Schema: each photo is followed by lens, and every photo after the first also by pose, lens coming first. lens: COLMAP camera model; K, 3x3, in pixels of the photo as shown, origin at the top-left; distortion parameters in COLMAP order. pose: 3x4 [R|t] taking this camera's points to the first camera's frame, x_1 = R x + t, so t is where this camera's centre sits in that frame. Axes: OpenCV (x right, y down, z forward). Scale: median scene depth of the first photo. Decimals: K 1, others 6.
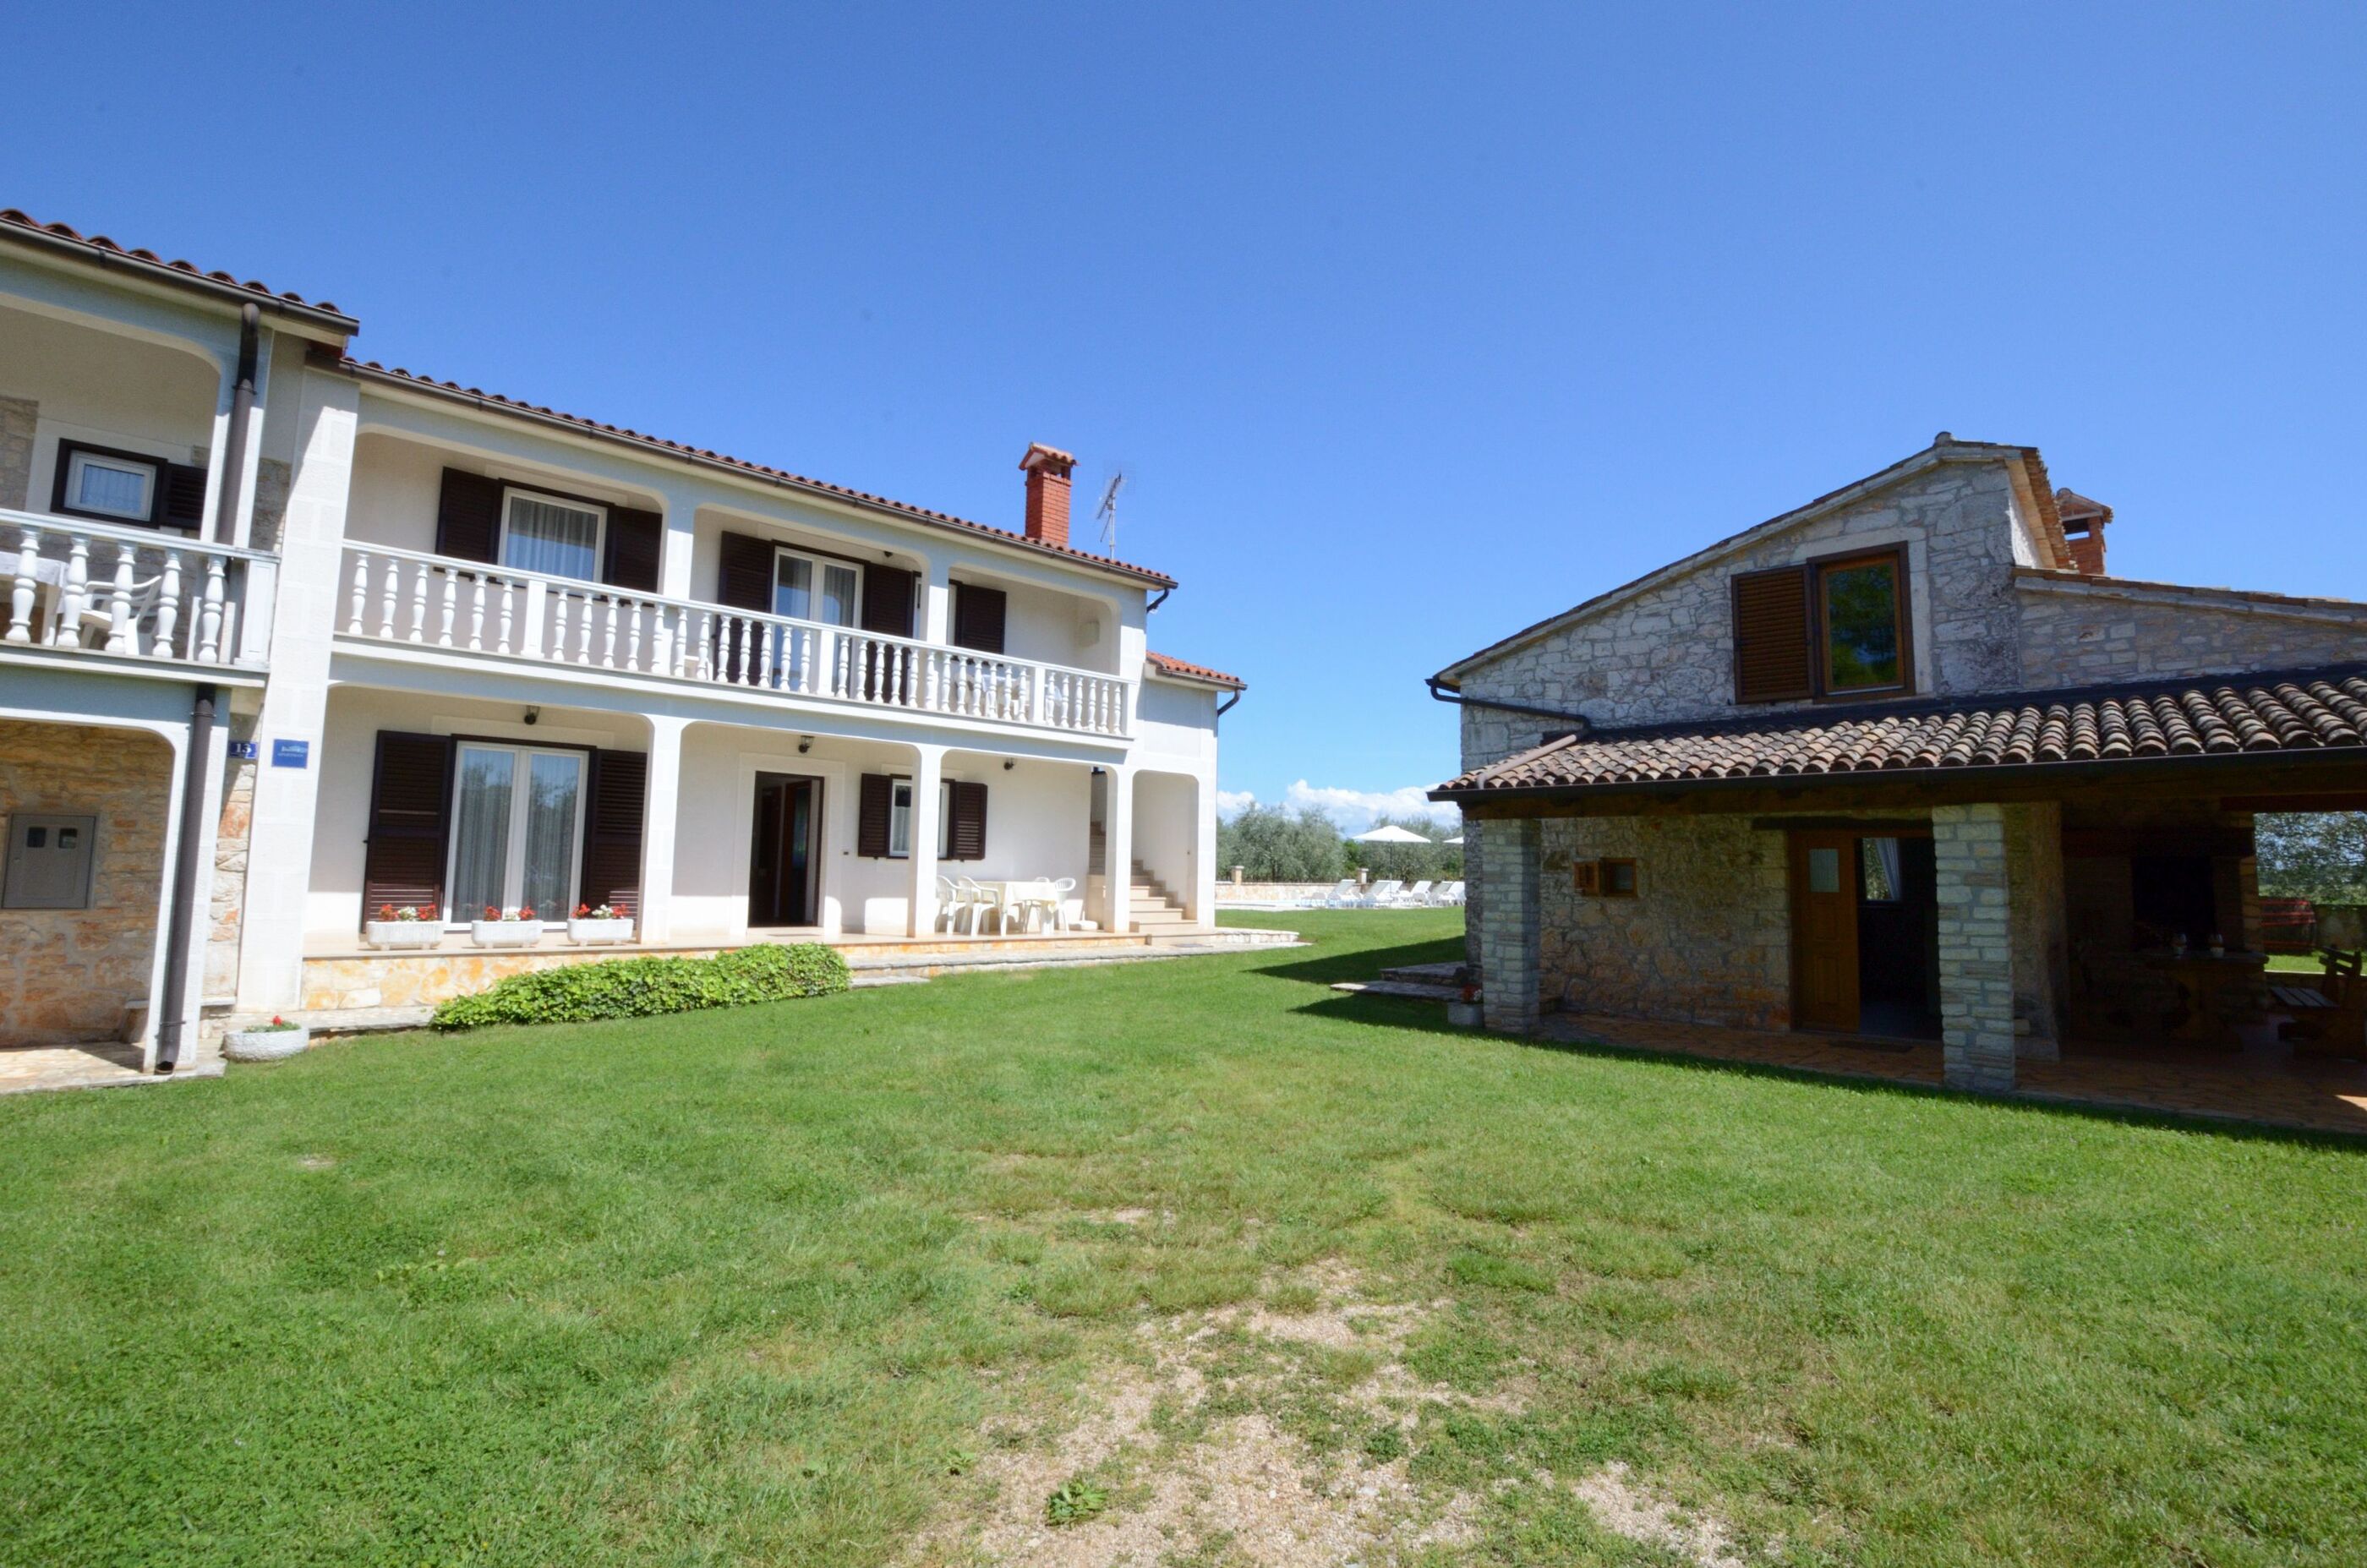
lens RADIAL K [[1080.7, 0, 1193.0], [0, 1080.7, 782.4], [0, 0, 1]] dist [-0.024580, 0.003807]
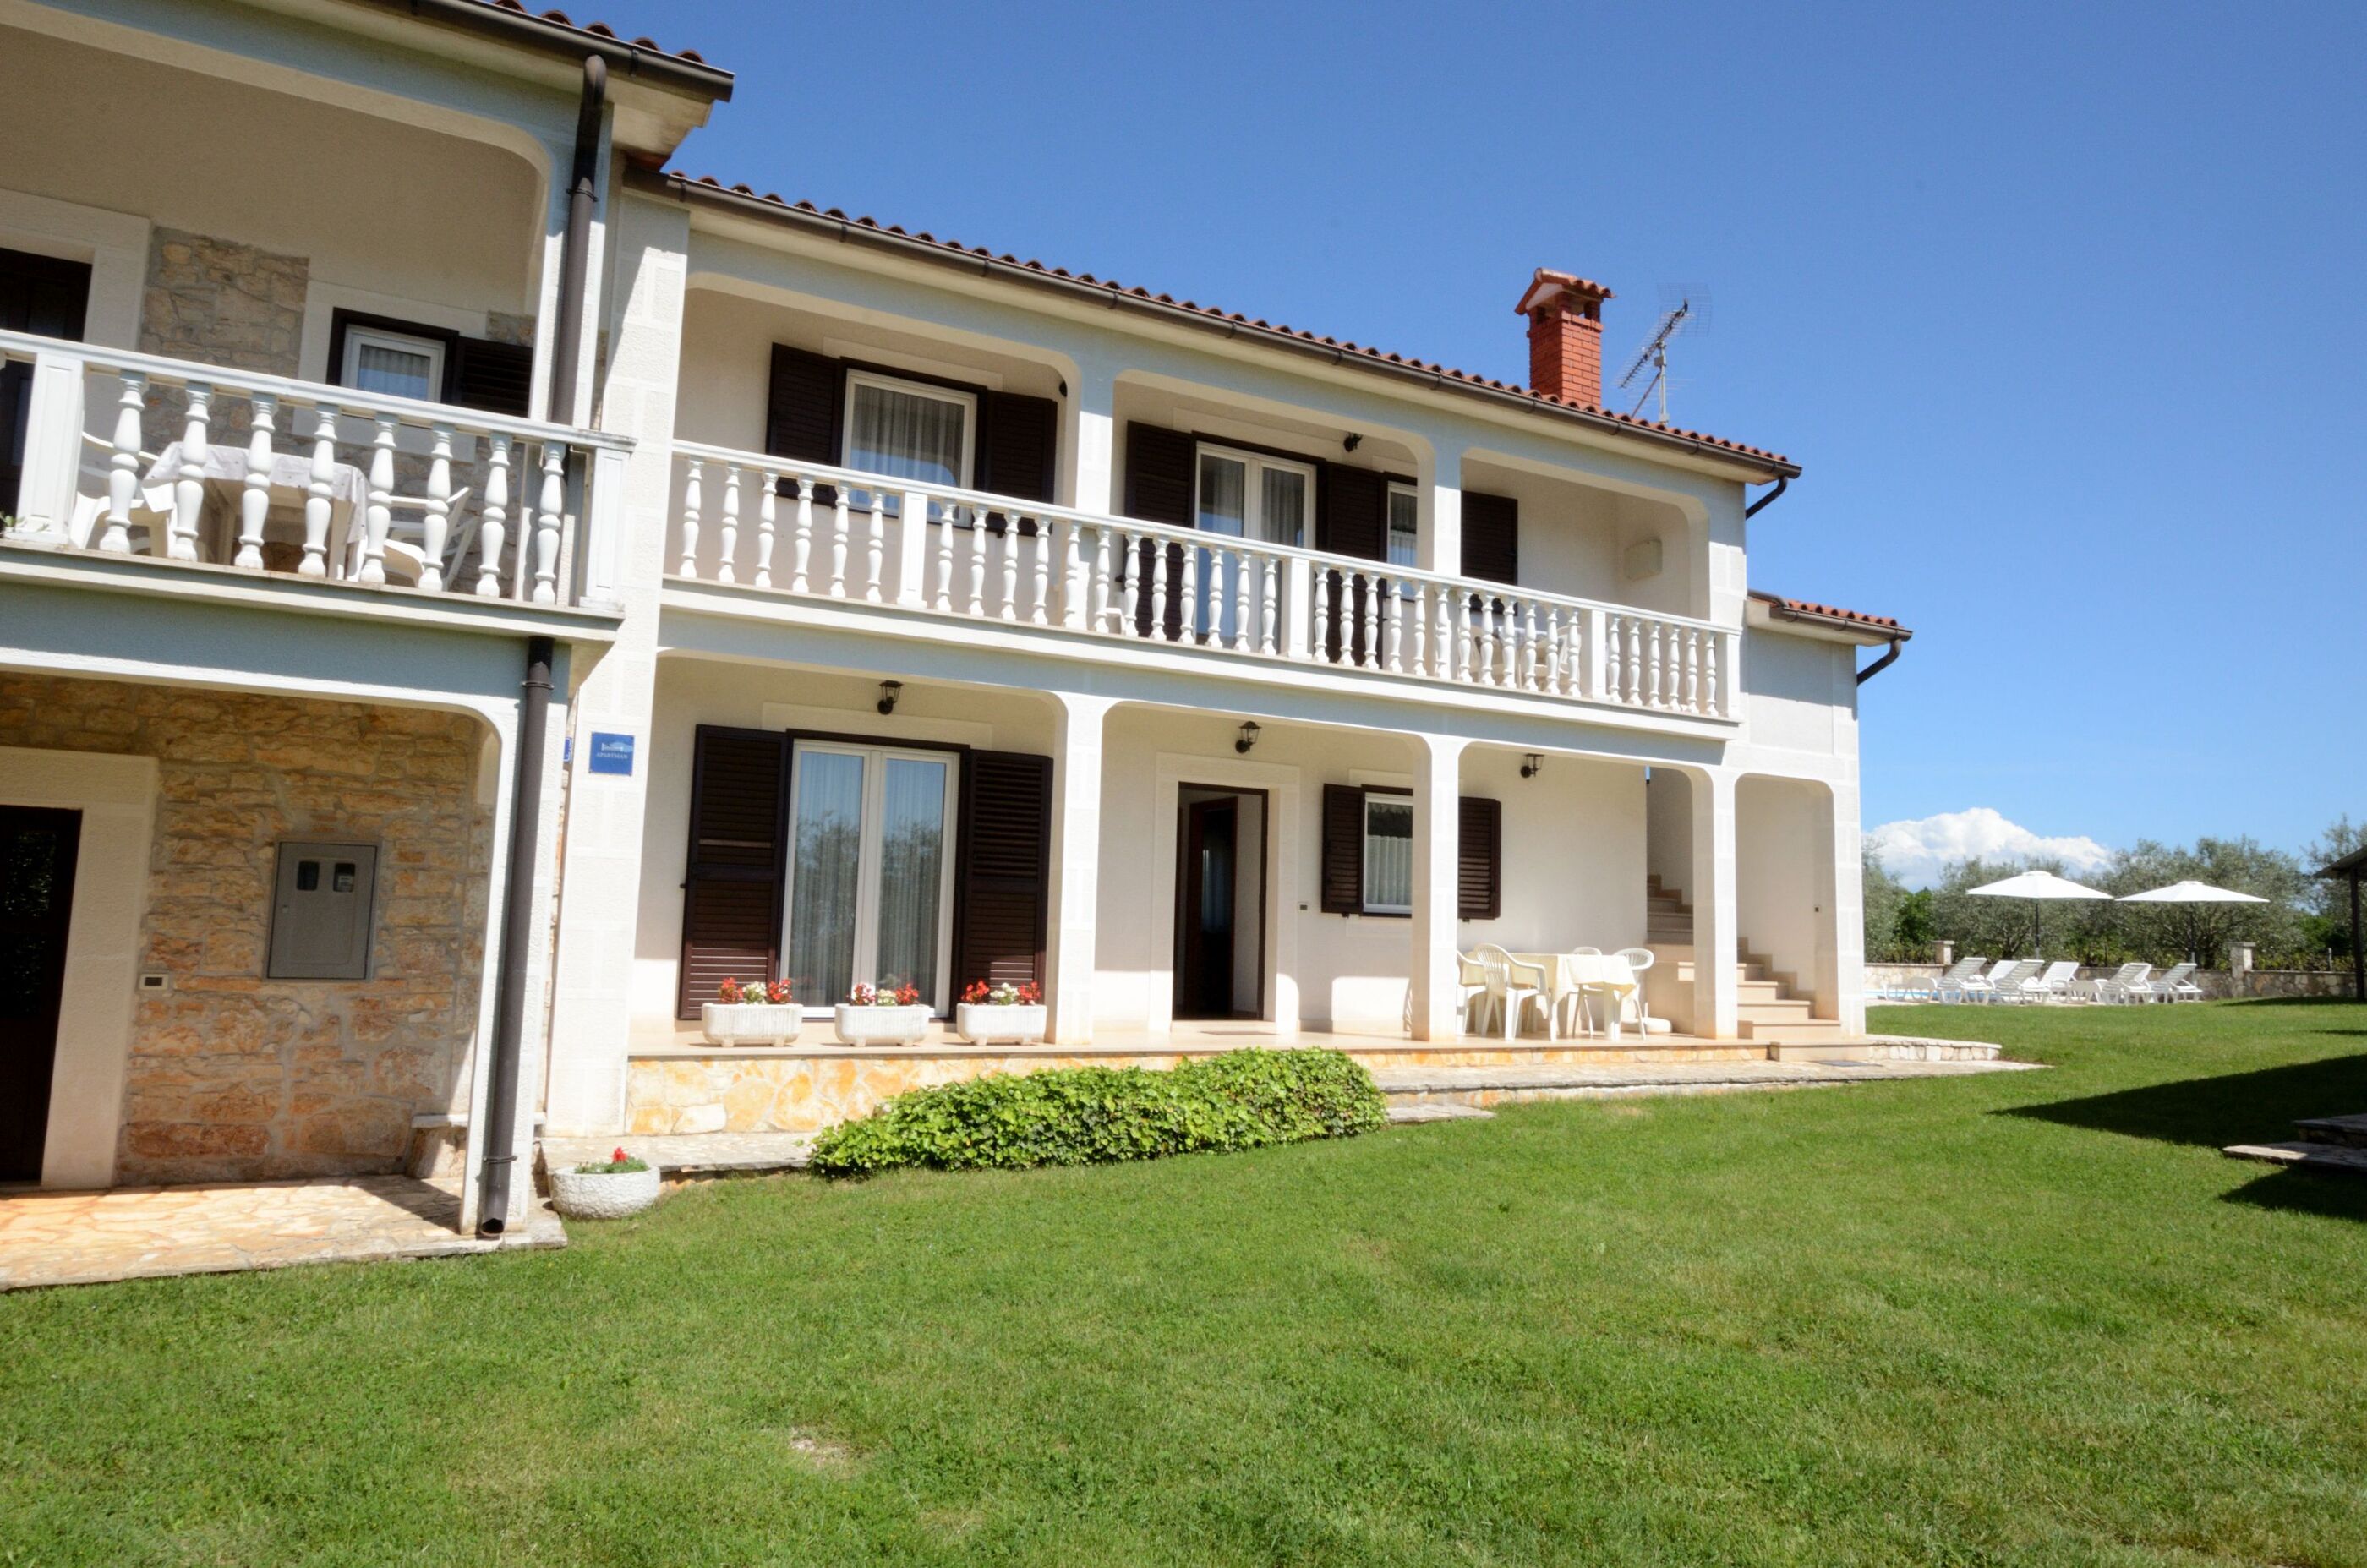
lens RADIAL K [[1504.4, 0, 1180.2], [0, 1504.4, 776.5], [0, 0, 1]] dist [0.001152, -0.001468]
pose [[0.966465, -0.019928, -0.256026, -0.206427], [0.012680, 0.999472, -0.029931, 0.017124], [0.256487, 0.025681, 0.966207, 0.135435]]
